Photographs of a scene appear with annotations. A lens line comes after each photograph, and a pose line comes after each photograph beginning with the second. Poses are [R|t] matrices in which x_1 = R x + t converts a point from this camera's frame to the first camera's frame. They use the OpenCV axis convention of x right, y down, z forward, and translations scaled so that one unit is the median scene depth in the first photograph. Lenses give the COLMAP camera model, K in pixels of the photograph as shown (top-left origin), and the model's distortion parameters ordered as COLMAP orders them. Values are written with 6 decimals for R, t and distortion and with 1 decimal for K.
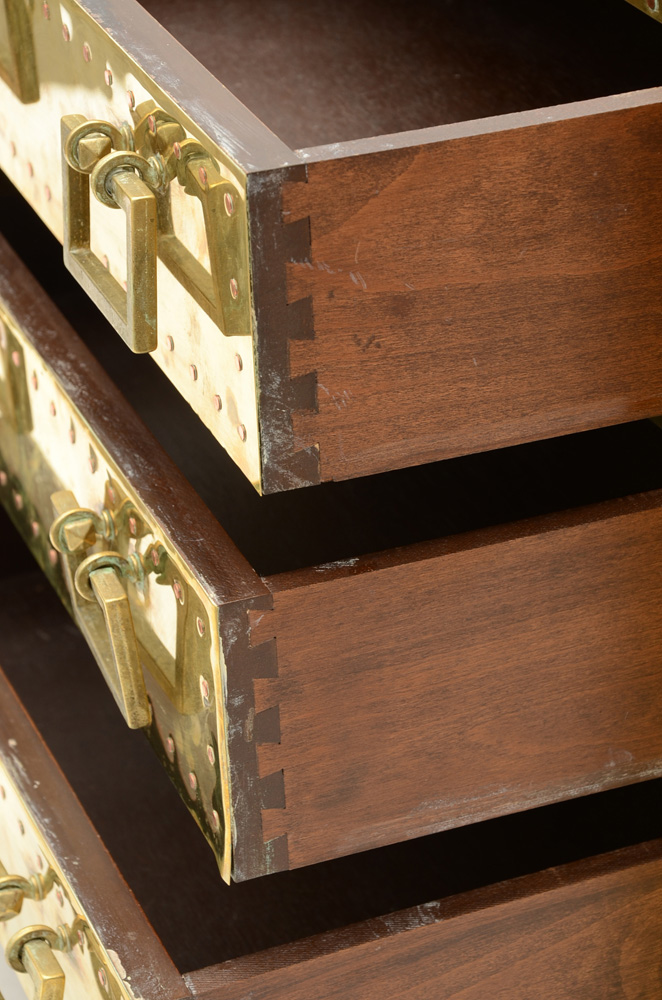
lens RADIAL K [[2985.7, 0, 331.3], [0, 2985.7, 501.2], [0, 0, 1]] dist [0.147005, 0.000000]
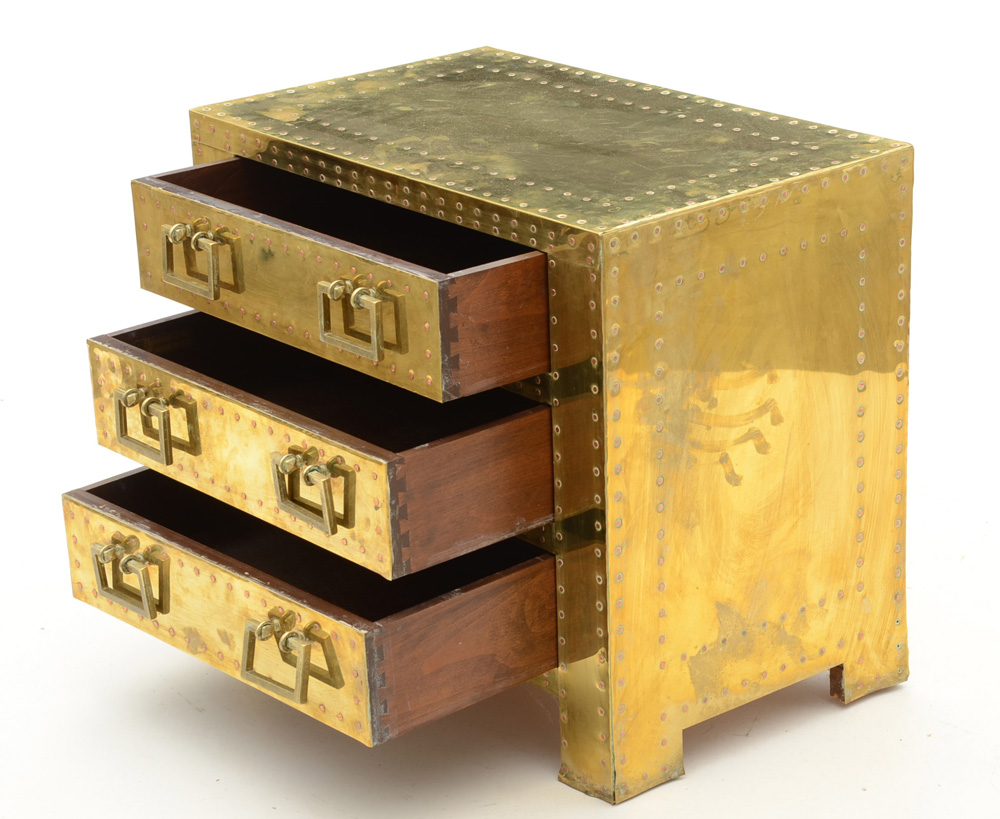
lens RADIAL K [[2873.6, 0, 499.0], [0, 2873.6, 405.8], [0, 0, 1]] dist [0.433085, 0.000000]
pose [[0.926938, -0.078669, 0.366875, -0.790792], [0.114067, 0.990578, -0.075789, 0.173134], [-0.357456, 0.112100, 0.927178, -1.197108]]
